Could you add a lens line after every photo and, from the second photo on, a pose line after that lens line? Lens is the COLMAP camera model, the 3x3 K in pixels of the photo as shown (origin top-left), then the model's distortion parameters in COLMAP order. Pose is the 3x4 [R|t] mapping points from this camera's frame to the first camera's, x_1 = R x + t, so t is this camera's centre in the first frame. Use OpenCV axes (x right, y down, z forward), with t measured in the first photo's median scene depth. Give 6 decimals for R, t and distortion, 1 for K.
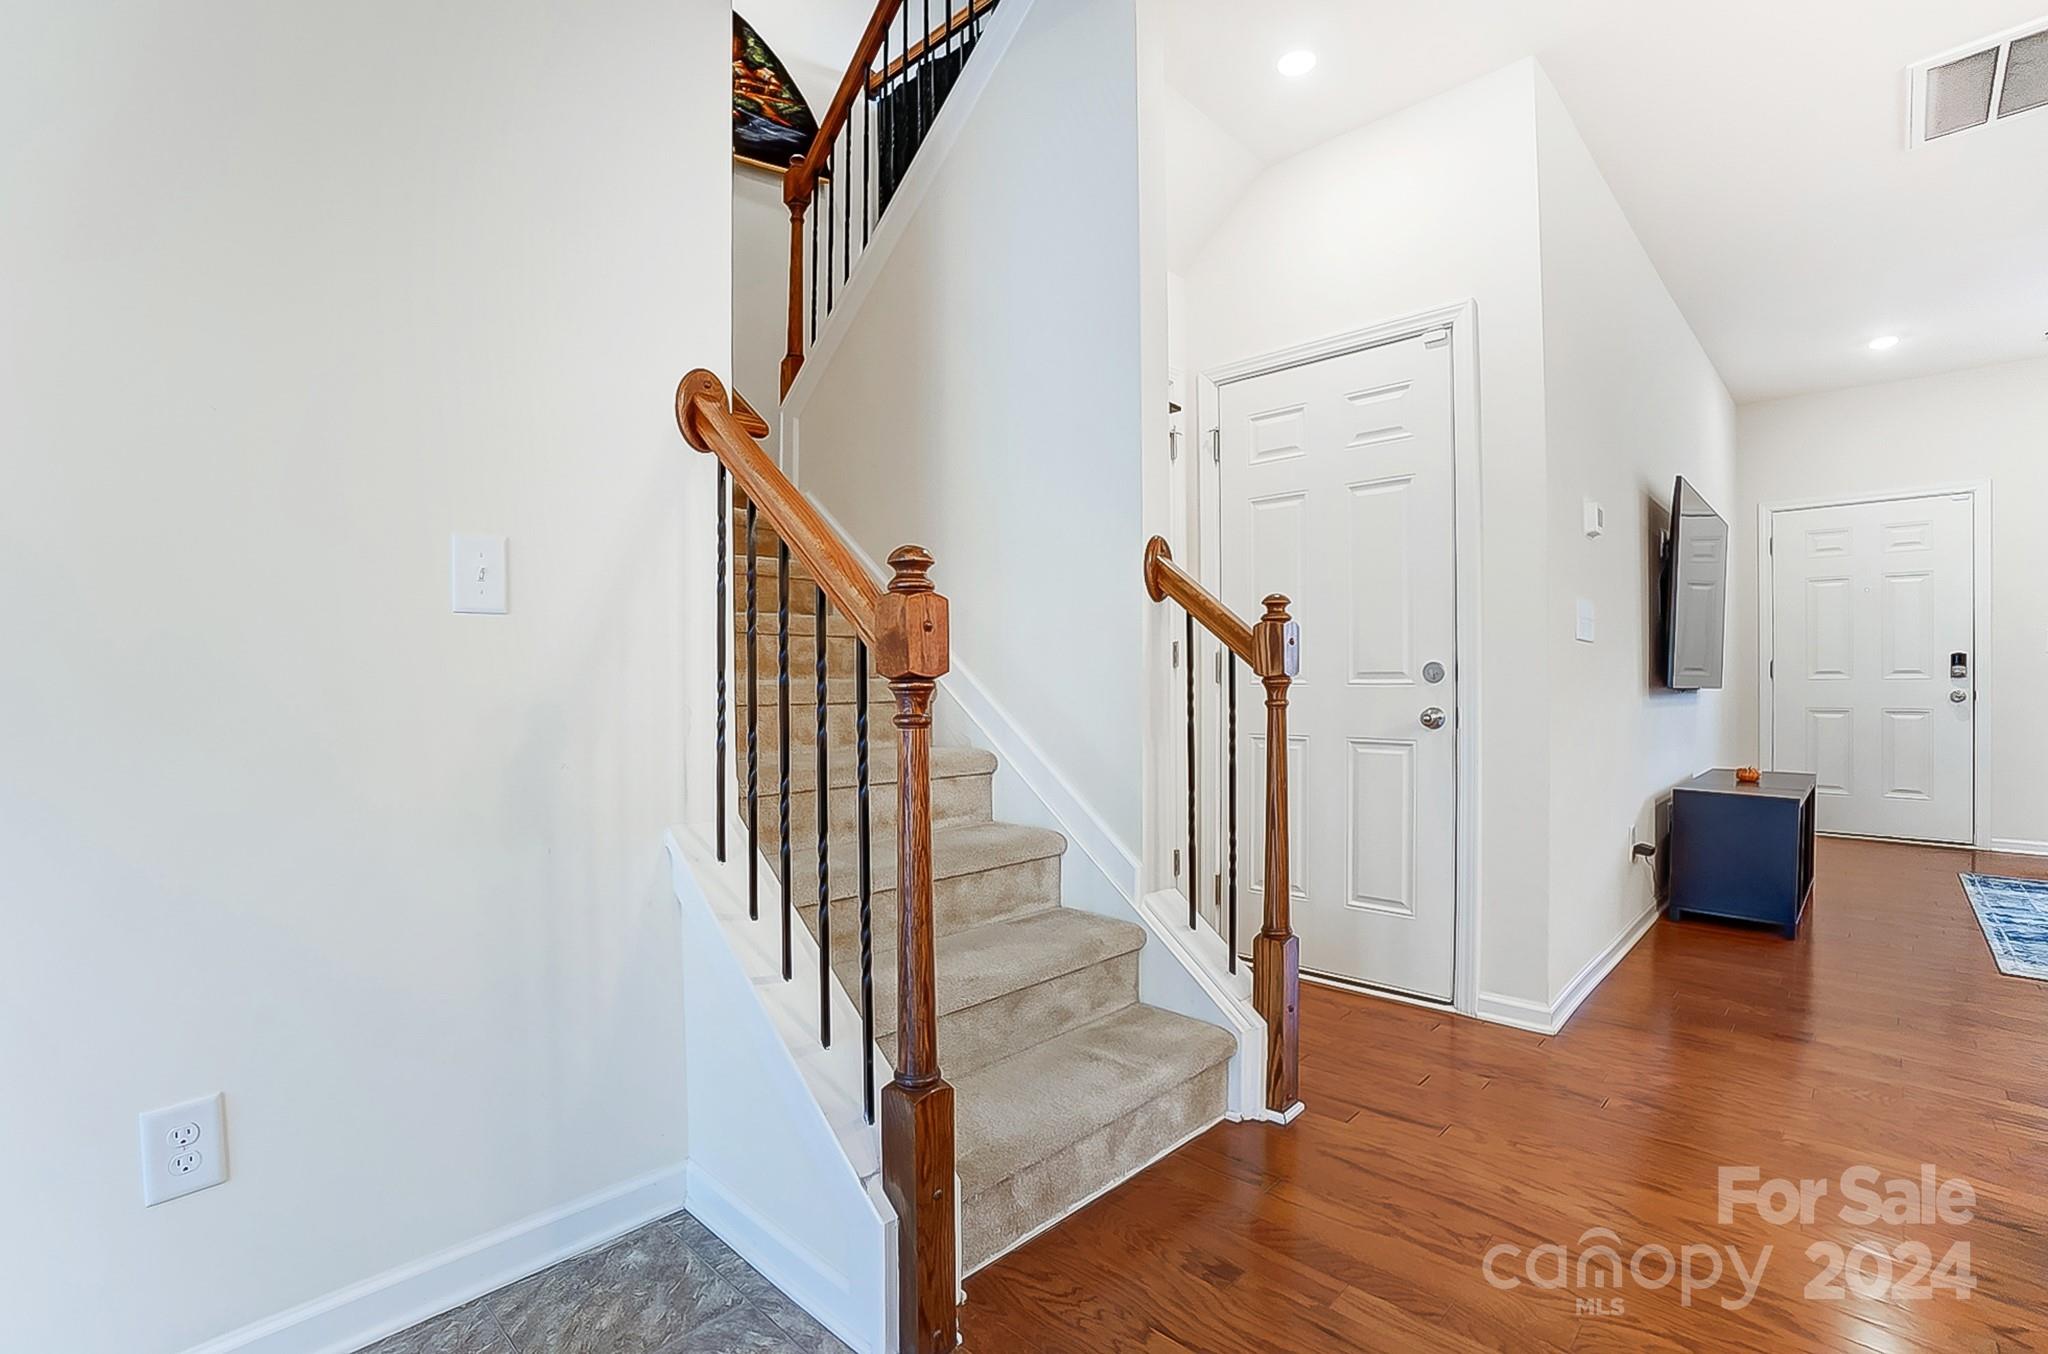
lens RADIAL K [[931.0, 0, 1014.7], [0, 931.0, 694.8], [0, 0, 1]] dist [-0.055562, 0.017470]
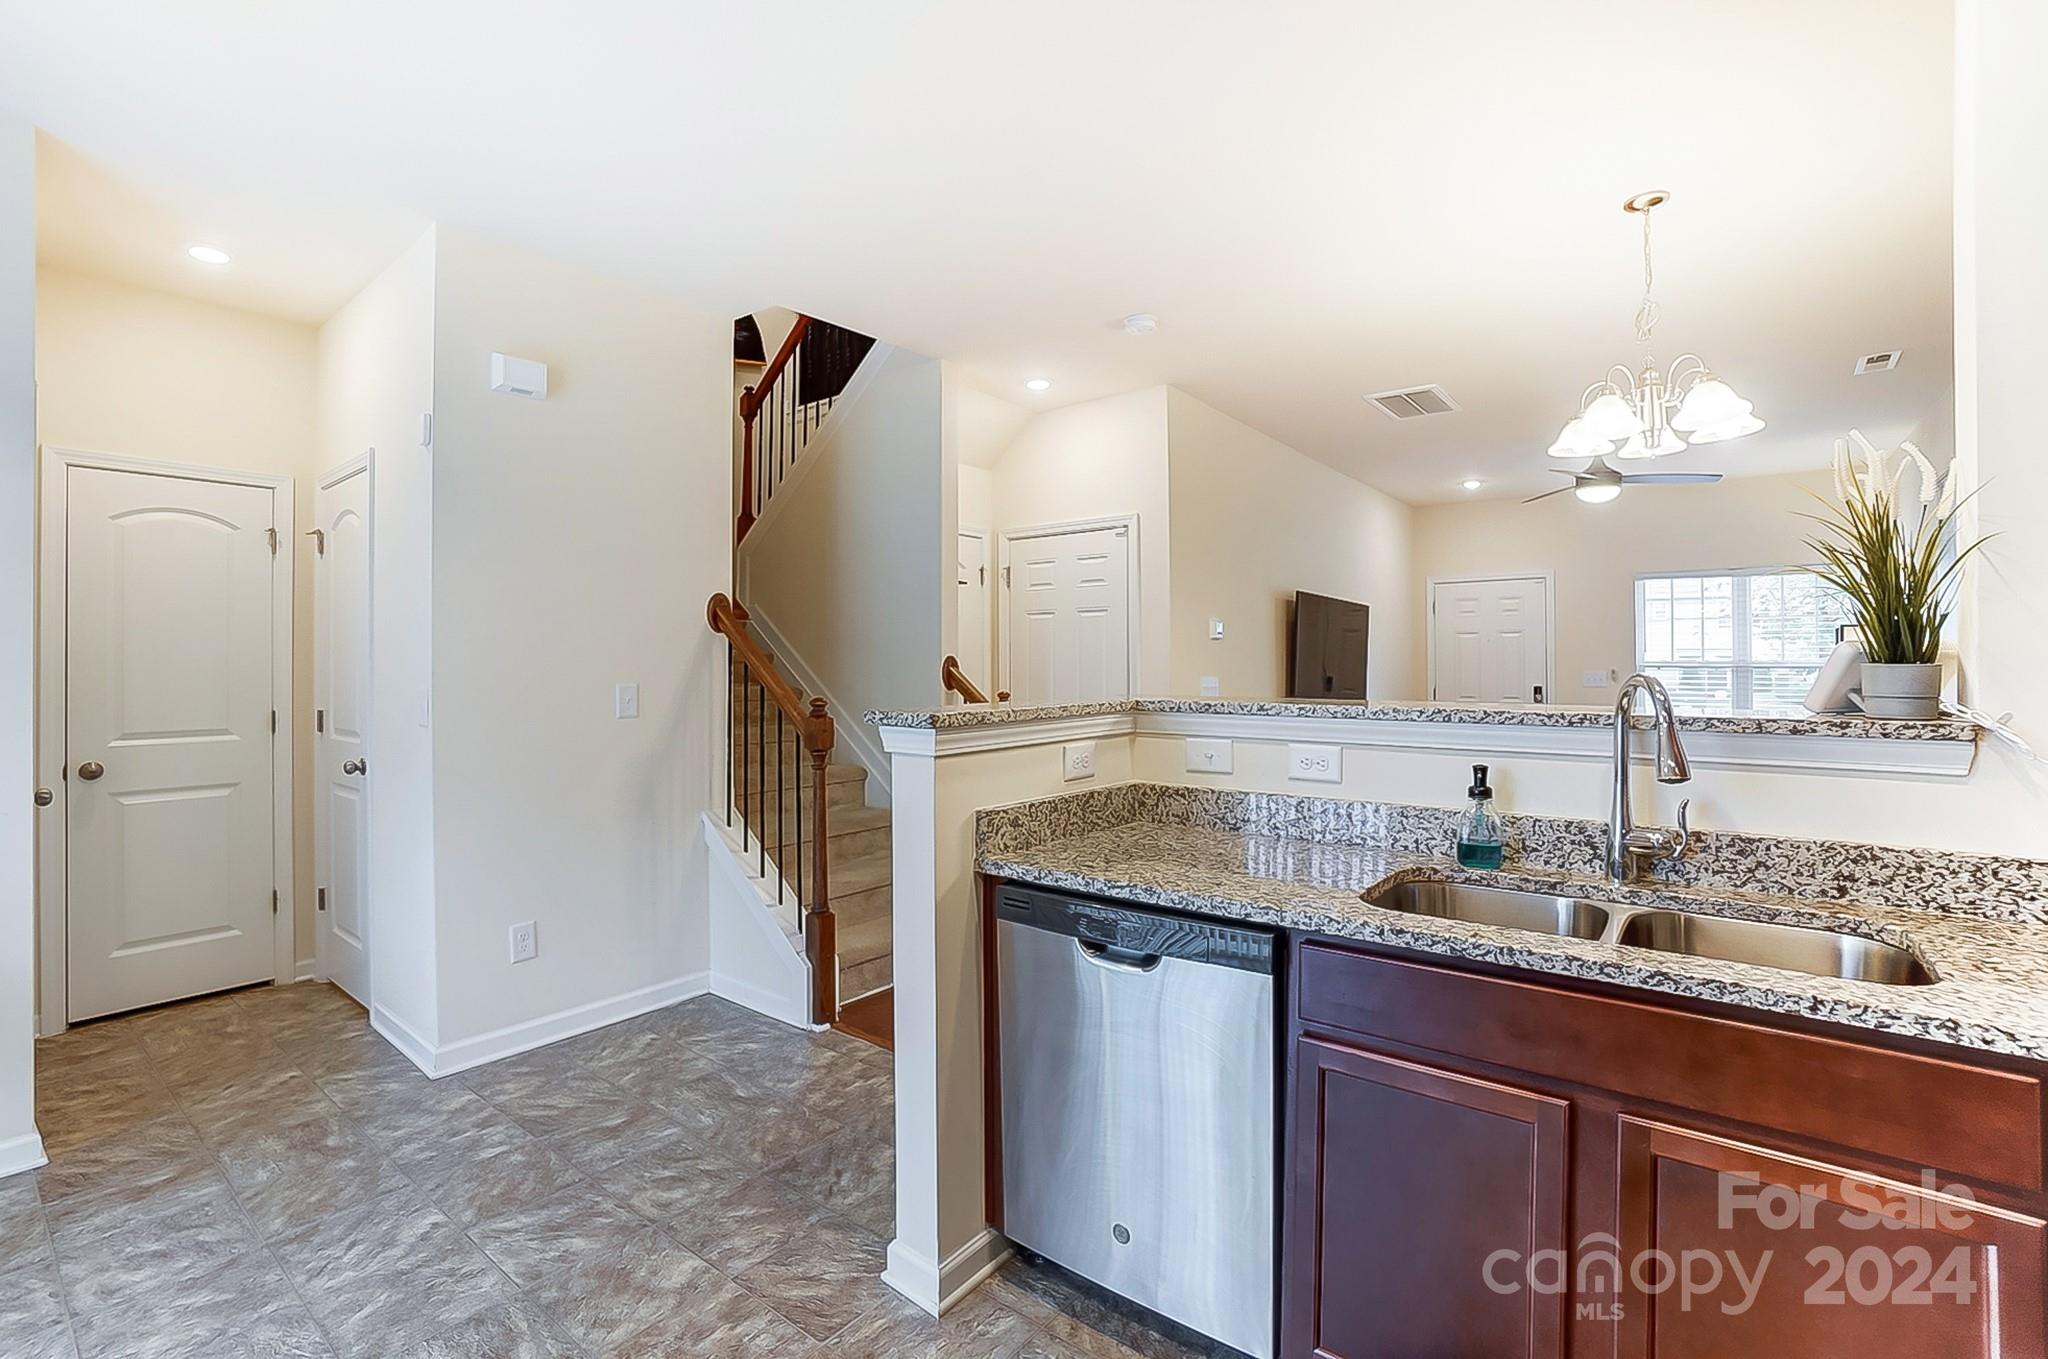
lens RADIAL K [[928.0, 0, 1014.5], [0, 928.0, 661.0], [0, 0, 1]] dist [-0.052976, 0.017218]
pose [[0.995685, 0.004646, 0.092676, 0.132749], [-0.003237, 0.999877, -0.015353, -0.162474], [-0.092736, 0.014987, 0.995578, -1.116706]]
